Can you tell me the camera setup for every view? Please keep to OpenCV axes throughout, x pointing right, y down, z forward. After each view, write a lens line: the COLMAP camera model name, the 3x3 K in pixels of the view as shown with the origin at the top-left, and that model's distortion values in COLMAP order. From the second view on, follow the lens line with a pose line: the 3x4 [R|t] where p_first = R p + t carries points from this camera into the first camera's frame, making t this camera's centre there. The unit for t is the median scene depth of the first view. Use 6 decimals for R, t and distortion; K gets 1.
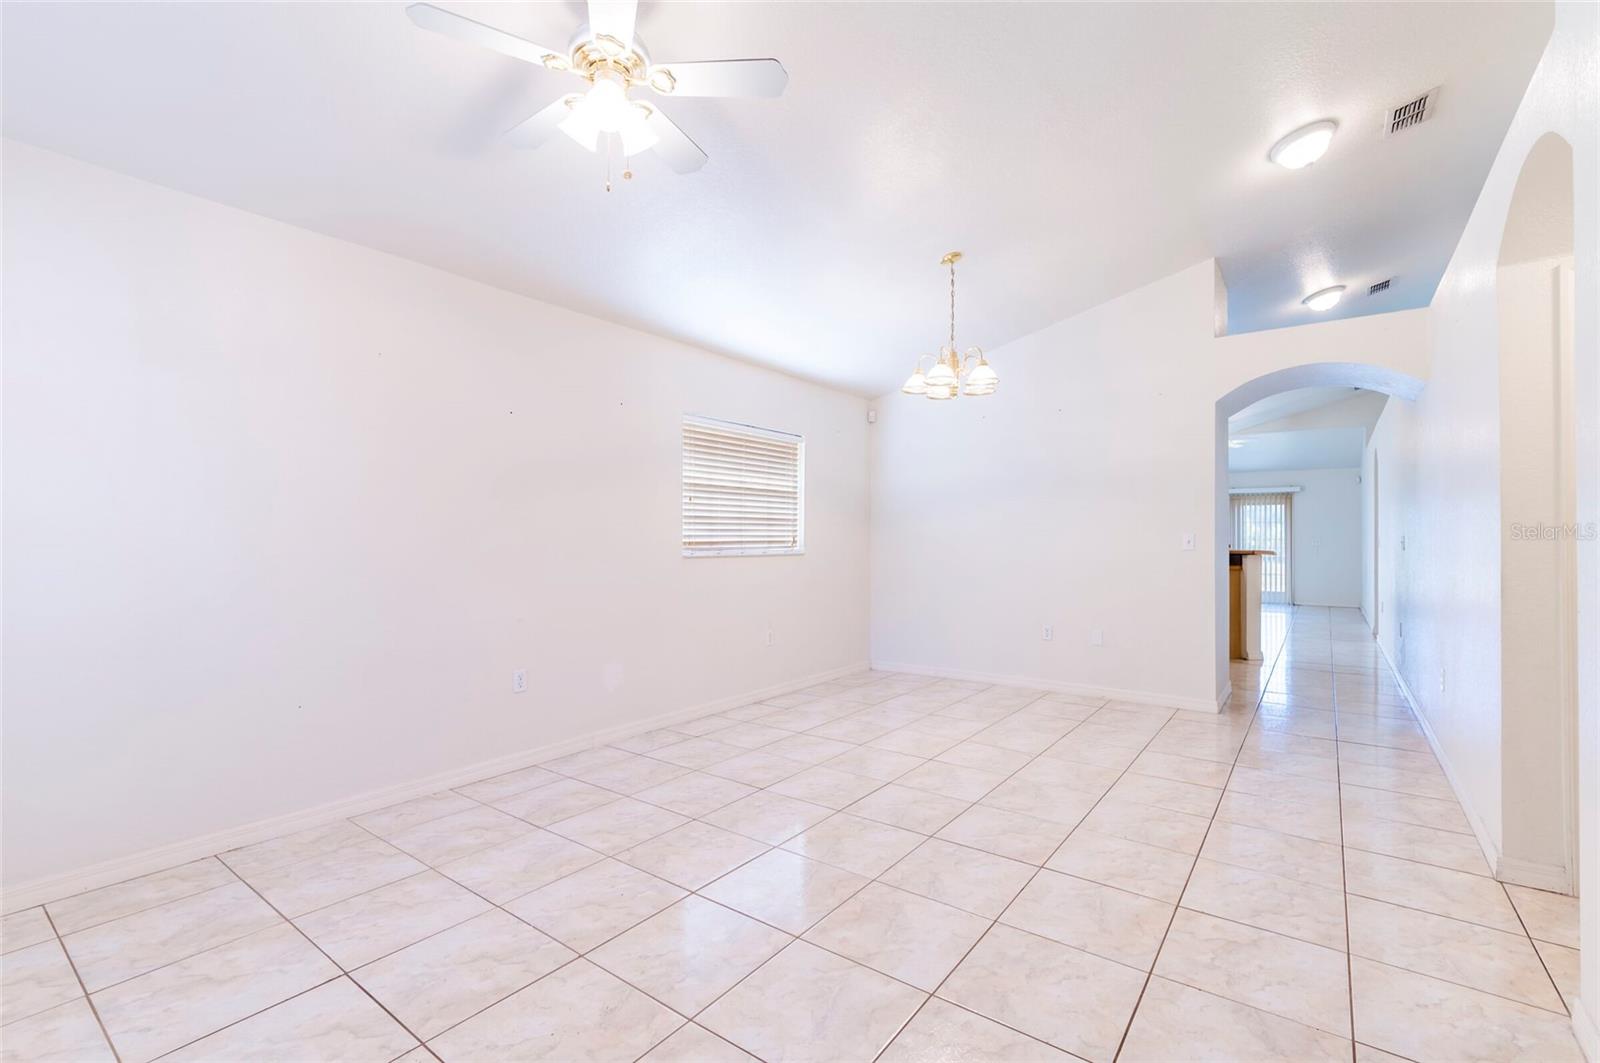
lens RADIAL K [[700.0, 0, 796.3], [0, 700.0, 533.2], [0, 0, 1]] dist [-0.003162, -0.001143]
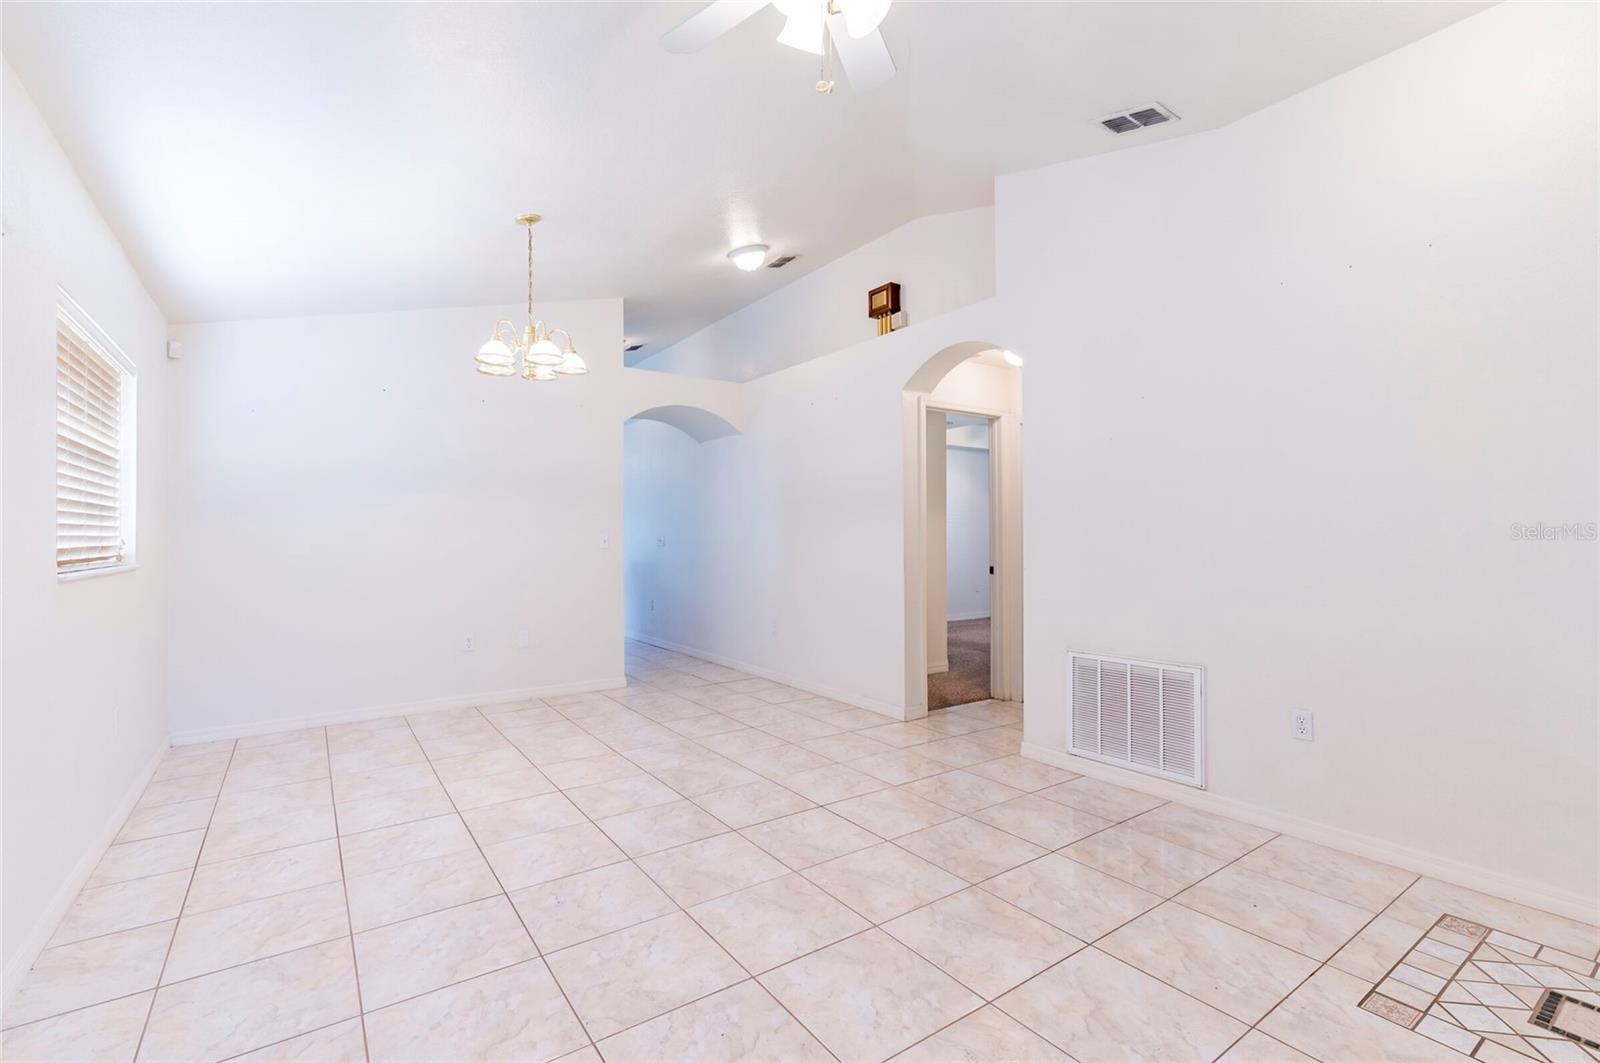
lens RADIAL K [[720.9, 0, 809.0], [0, 720.9, 530.7], [0, 0, 1]] dist [-0.001115, 0.000294]
pose [[0.302831, 0.005346, 0.953029, -0.638838], [-0.002121, 0.999986, -0.004935, 0.001093], [-0.953042, -0.000527, 0.302838, 0.473802]]
